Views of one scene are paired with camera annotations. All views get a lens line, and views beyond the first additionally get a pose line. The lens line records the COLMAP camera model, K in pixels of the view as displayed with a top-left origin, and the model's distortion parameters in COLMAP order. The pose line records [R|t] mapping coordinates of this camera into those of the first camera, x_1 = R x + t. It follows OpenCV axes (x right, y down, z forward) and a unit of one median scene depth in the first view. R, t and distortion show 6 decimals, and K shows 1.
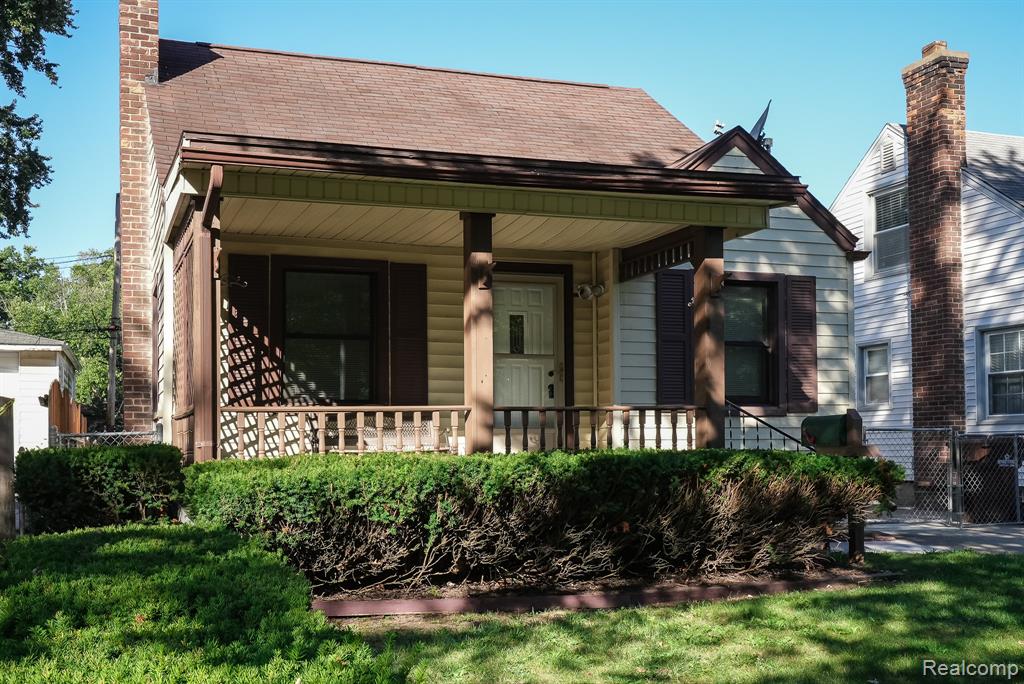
lens RADIAL K [[1048.1, 0, 468.0], [0, 1048.1, 400.5], [0, 0, 1]] dist [0.005892, 0.000000]
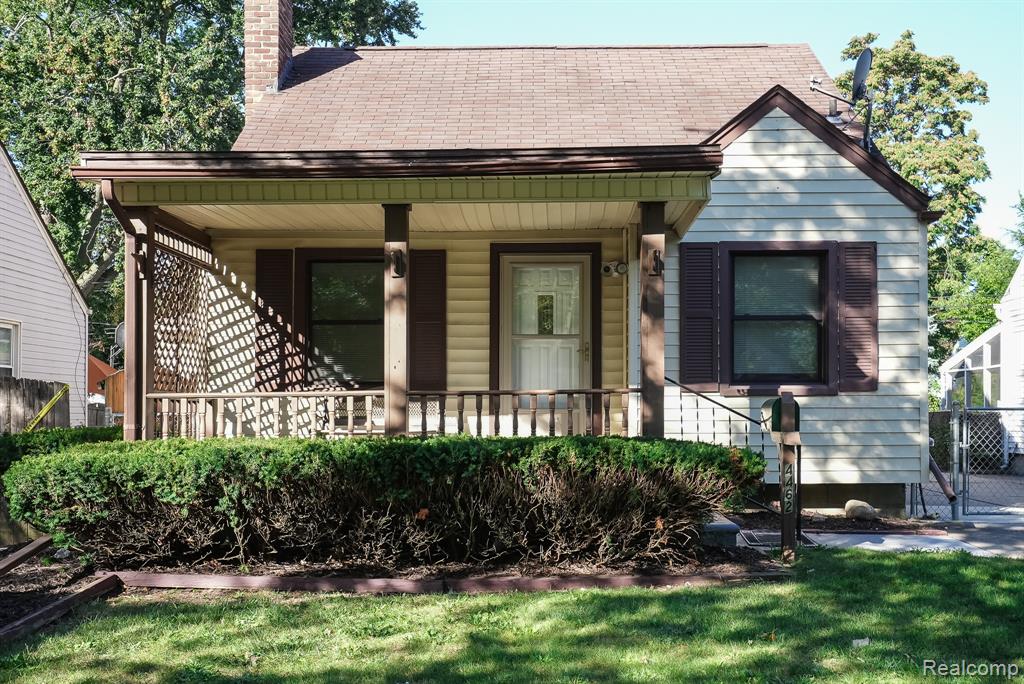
lens RADIAL K [[1048.1, 0, 556.3], [0, 1048.1, 374.1], [0, 0, 1]] dist [0.005892, 0.000000]
pose [[0.951508, -0.007689, -0.307529, 0.402419], [0.009728, 0.999940, 0.005096, -0.012346], [0.307471, -0.007840, 0.951525, 0.054686]]
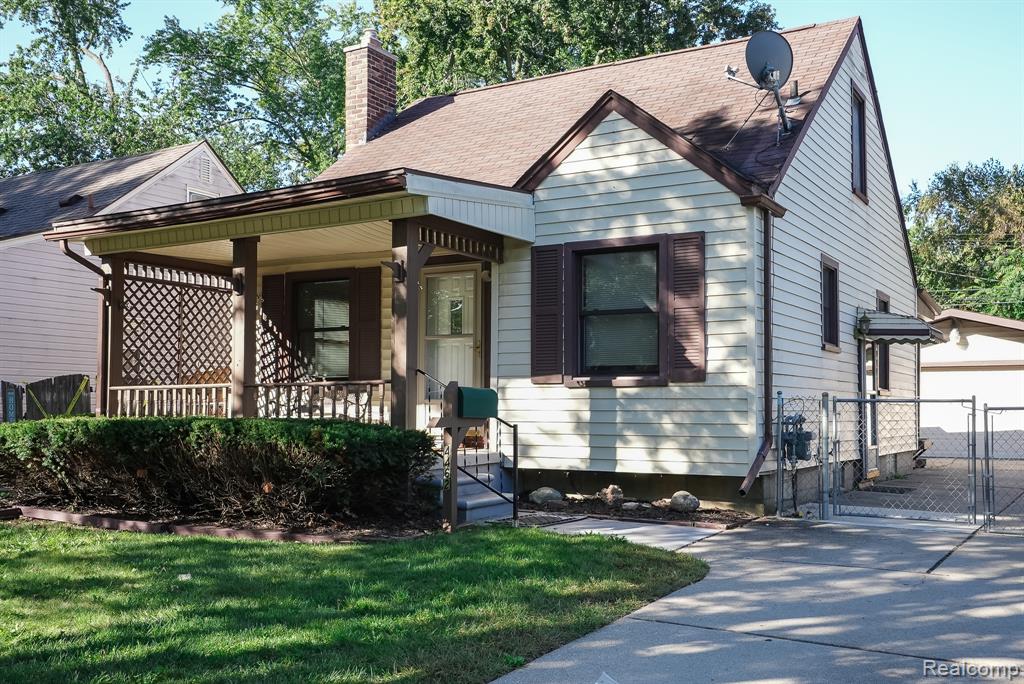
lens RADIAL K [[1048.1, 0, 515.0], [0, 1048.1, 343.5], [0, 0, 1]] dist [0.005892, 0.000000]
pose [[0.652298, -0.040881, -0.756859, 1.051666], [0.021824, 0.999143, -0.035159, 0.008188], [0.757648, 0.006417, 0.652631, 0.334181]]
